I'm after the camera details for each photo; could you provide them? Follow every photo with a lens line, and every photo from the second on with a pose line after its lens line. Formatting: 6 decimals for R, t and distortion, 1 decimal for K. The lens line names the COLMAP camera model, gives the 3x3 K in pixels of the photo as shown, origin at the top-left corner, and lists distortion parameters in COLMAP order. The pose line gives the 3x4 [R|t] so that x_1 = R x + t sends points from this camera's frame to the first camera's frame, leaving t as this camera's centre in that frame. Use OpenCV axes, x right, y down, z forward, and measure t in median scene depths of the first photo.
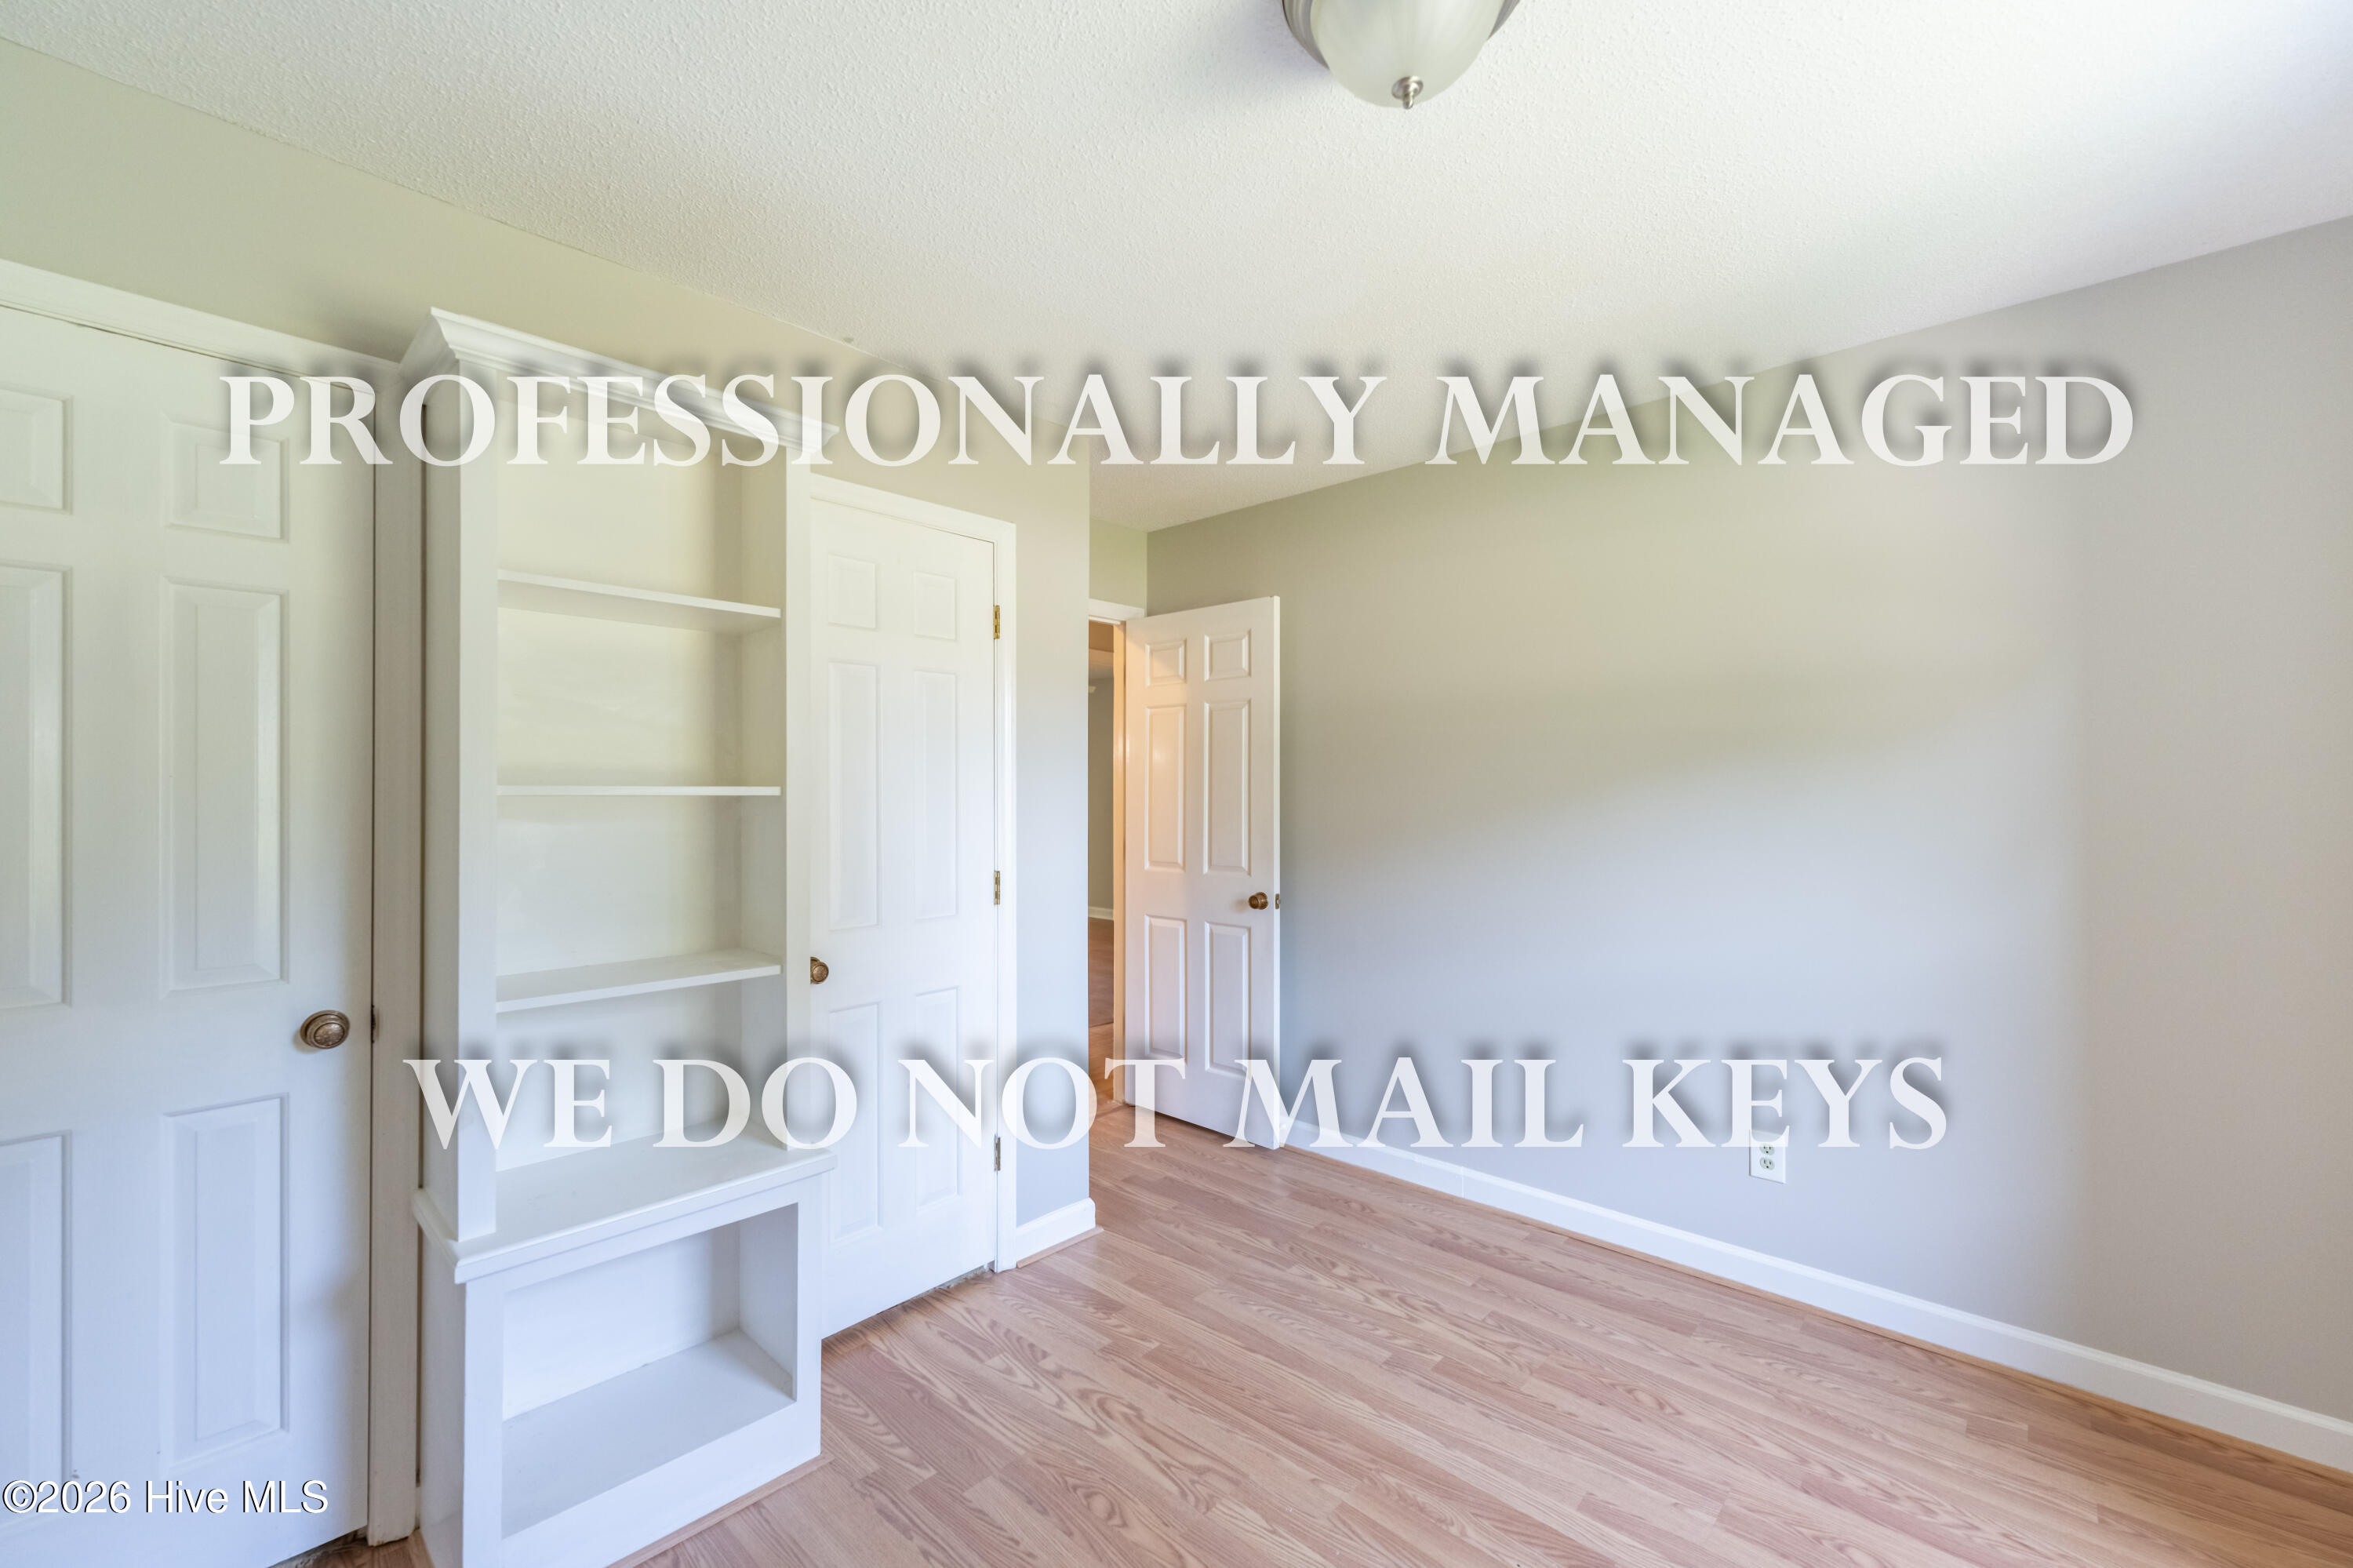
lens RADIAL K [[972.6, 0, 1173.8], [0, 972.6, 828.5], [0, 0, 1]] dist [0.000788, 0.000091]
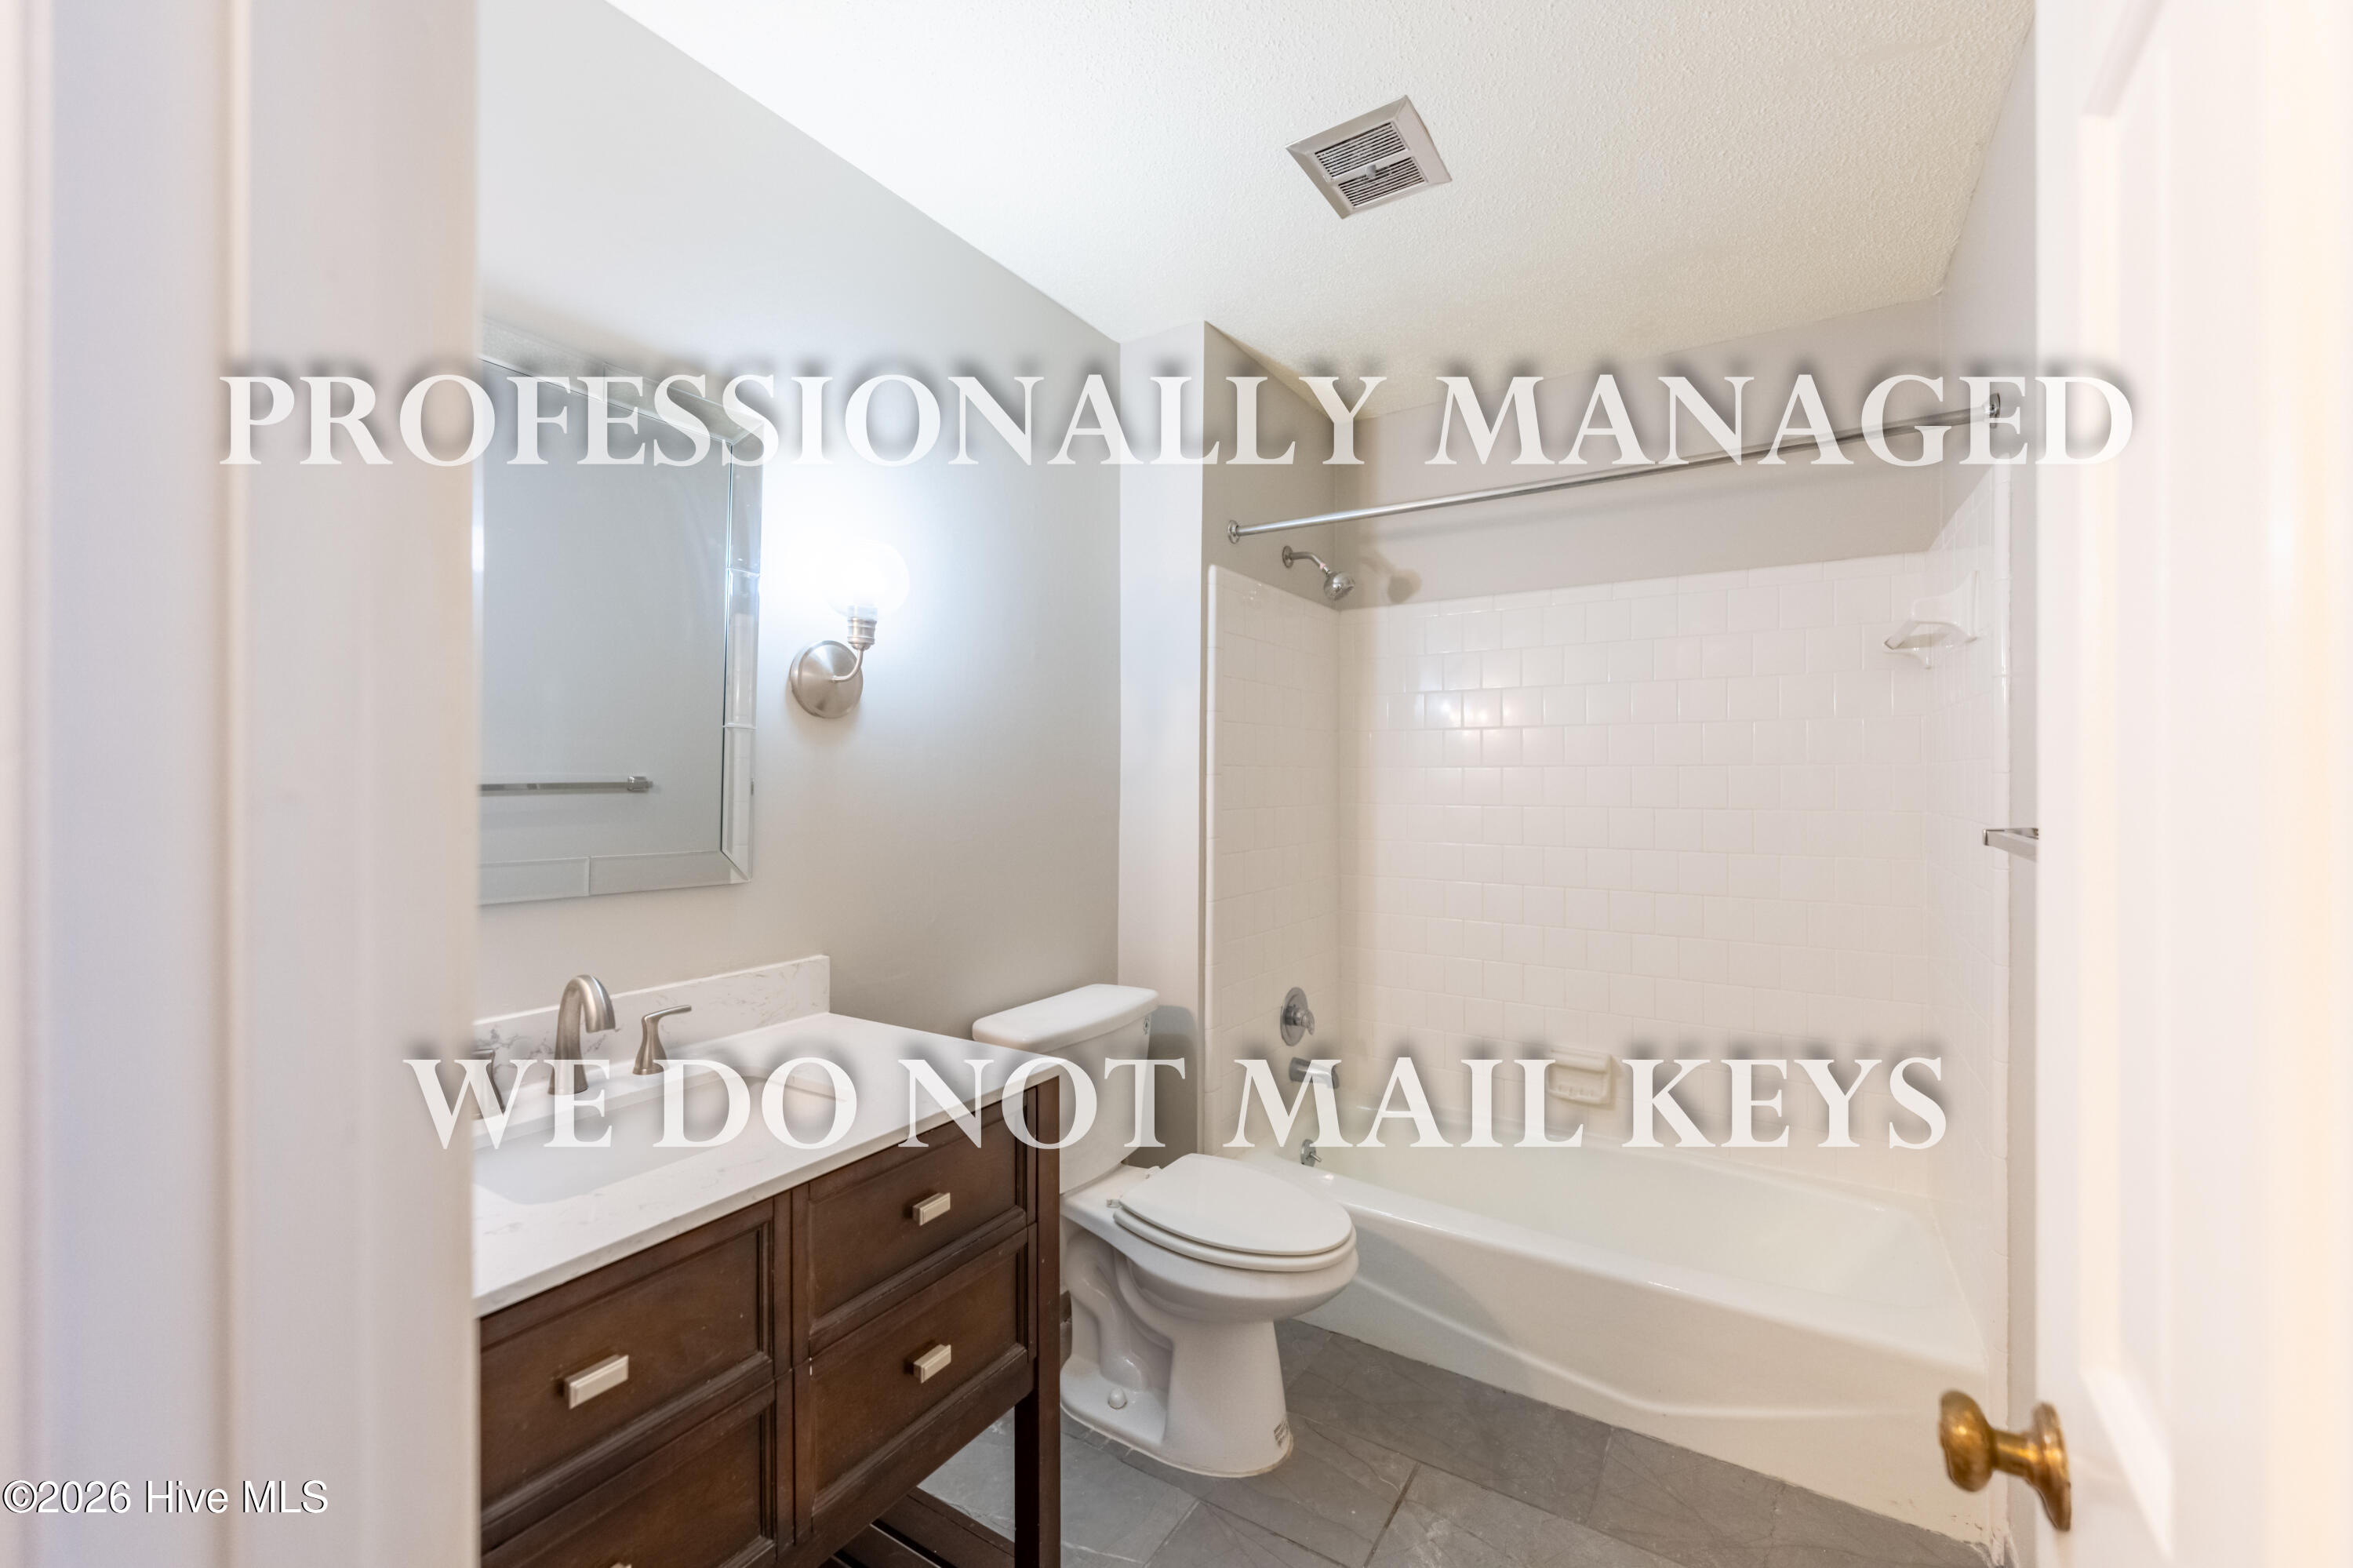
lens RADIAL K [[972.6, 0, 1173.8], [0, 972.6, 828.5], [0, 0, 1]] dist [0.000788, 0.000091]
pose [[1.000000, -0.000156, 0.000128, 0.512639], [0.000156, 1.000000, -0.000049, 0.001571], [-0.000128, 0.000049, 1.000000, -0.003308]]
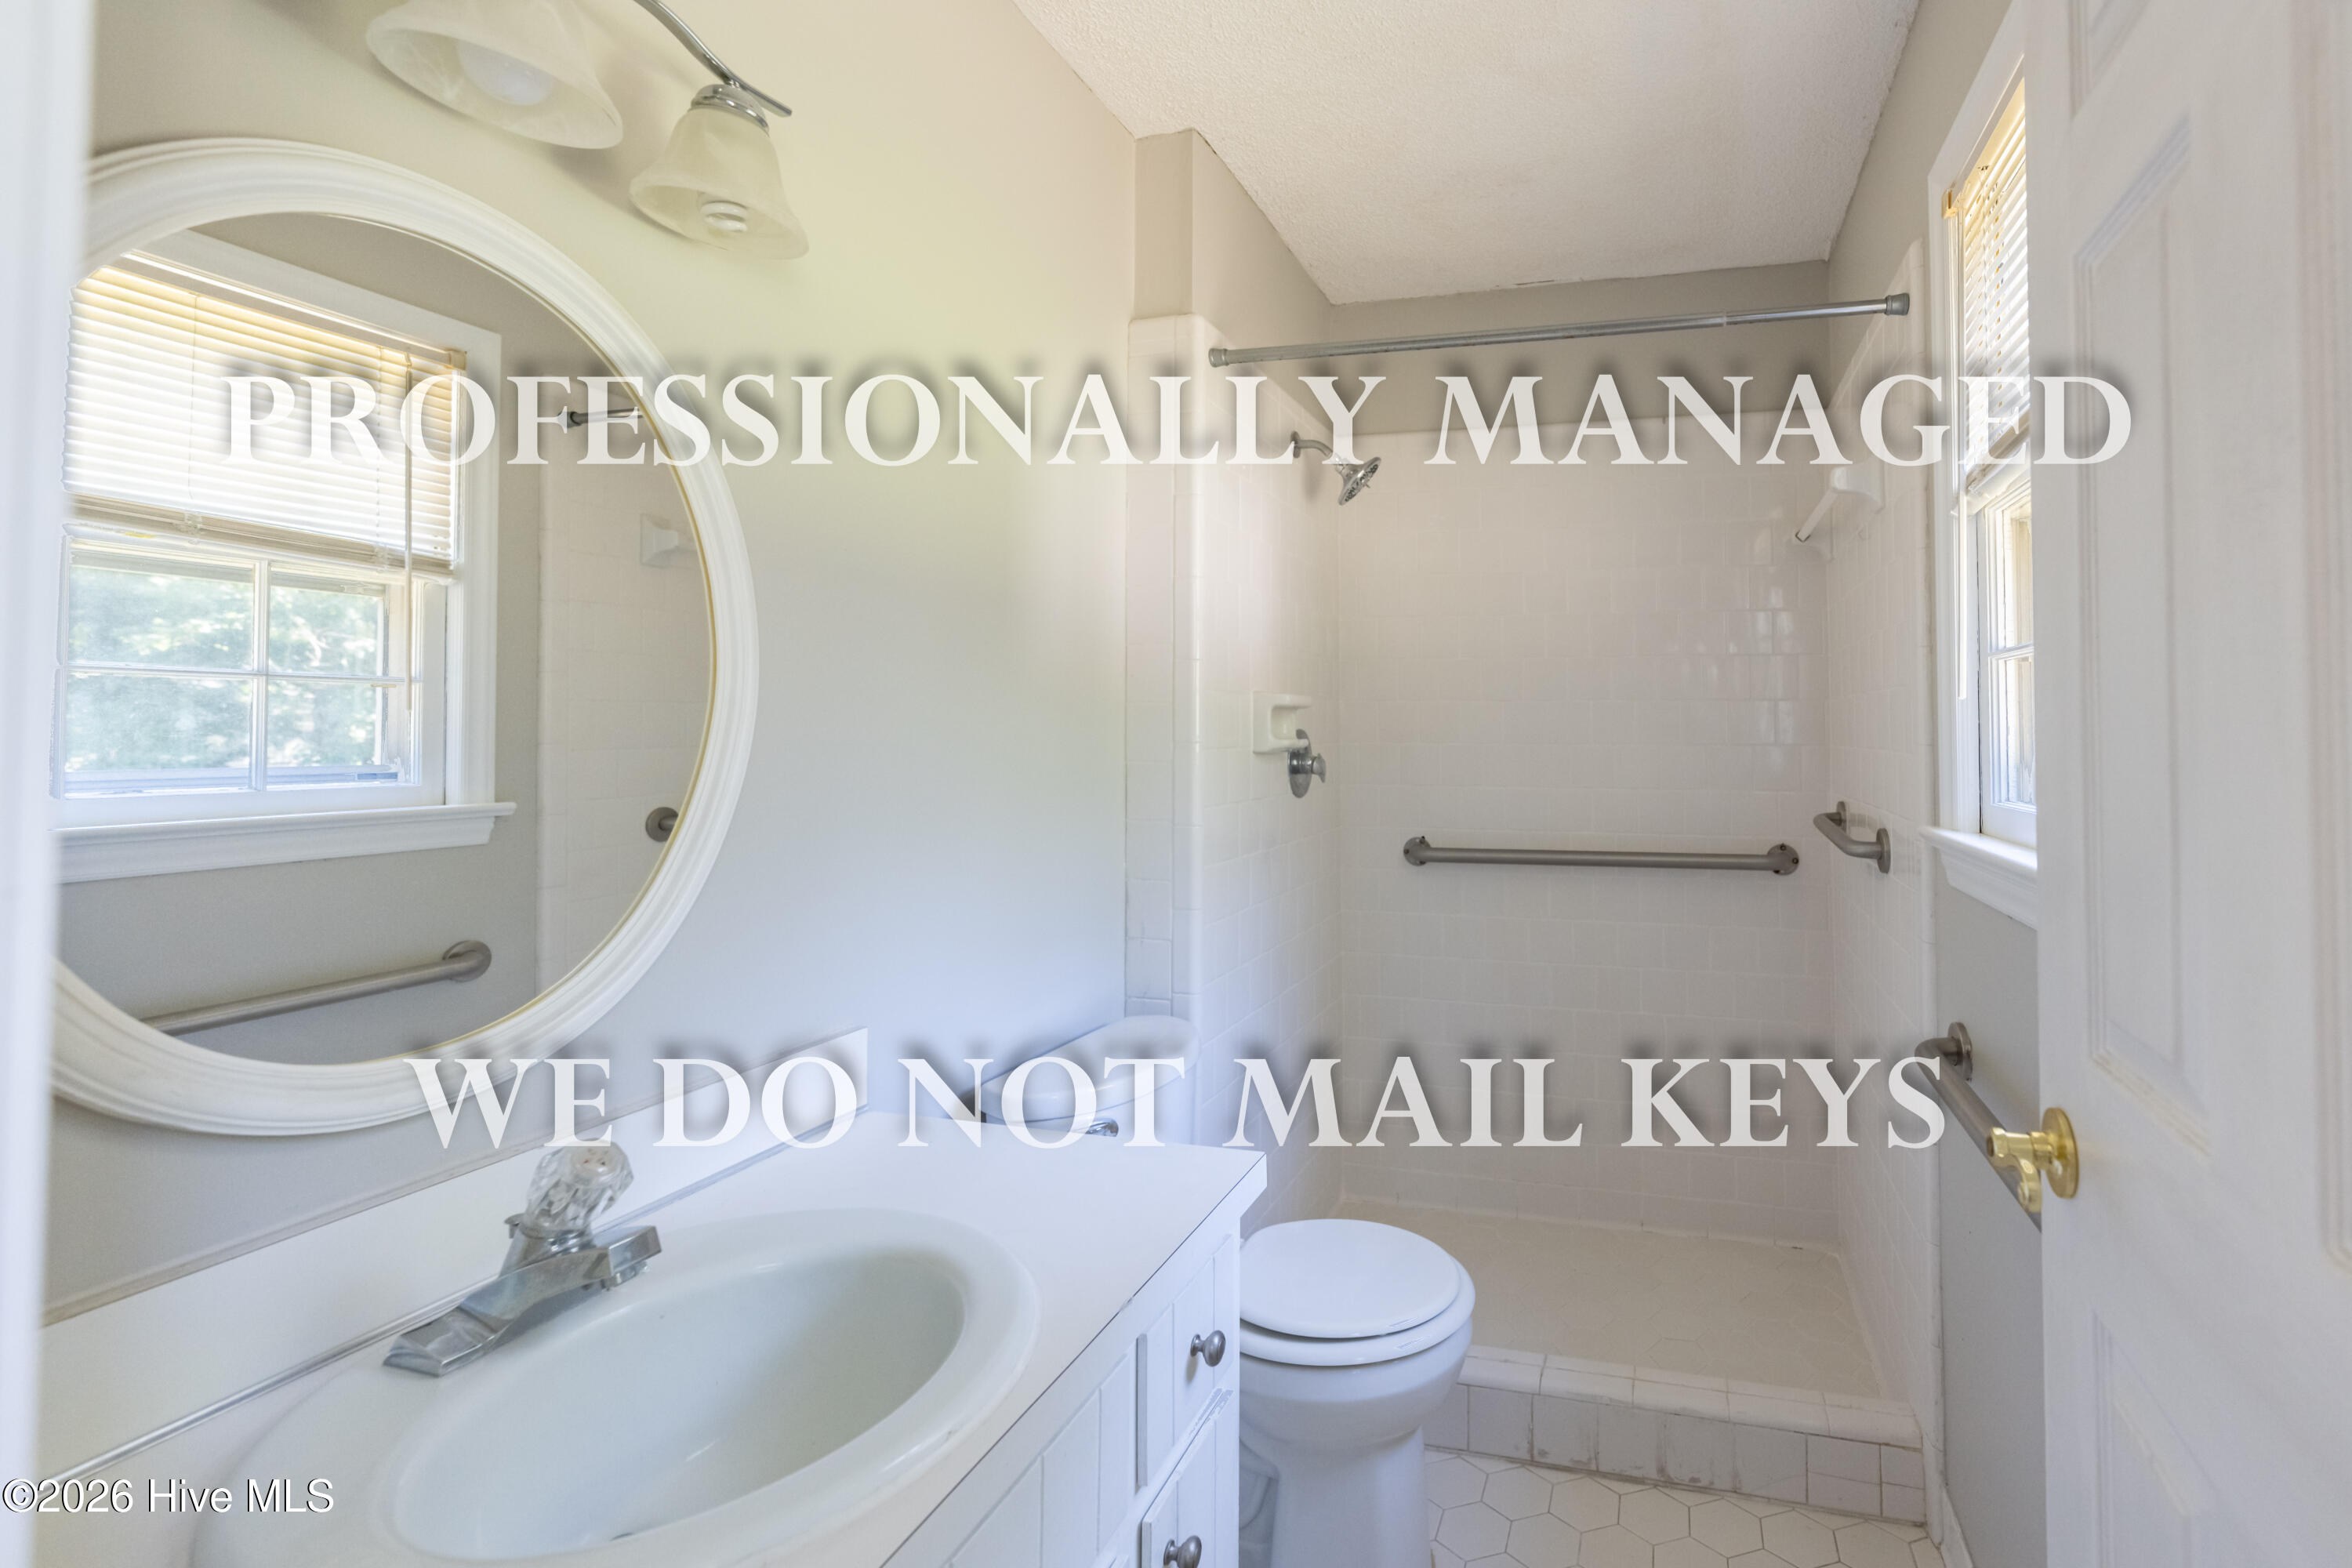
lens RADIAL K [[972.2, 0, 1173.3], [0, 972.2, 828.4], [0, 0, 1]] dist [0.000788, 0.000091]
pose [[1.000000, -0.000197, -0.000090, 0.333587], [0.000197, 1.000000, 0.000282, 0.001492], [0.000090, -0.000282, 1.000000, -0.003309]]
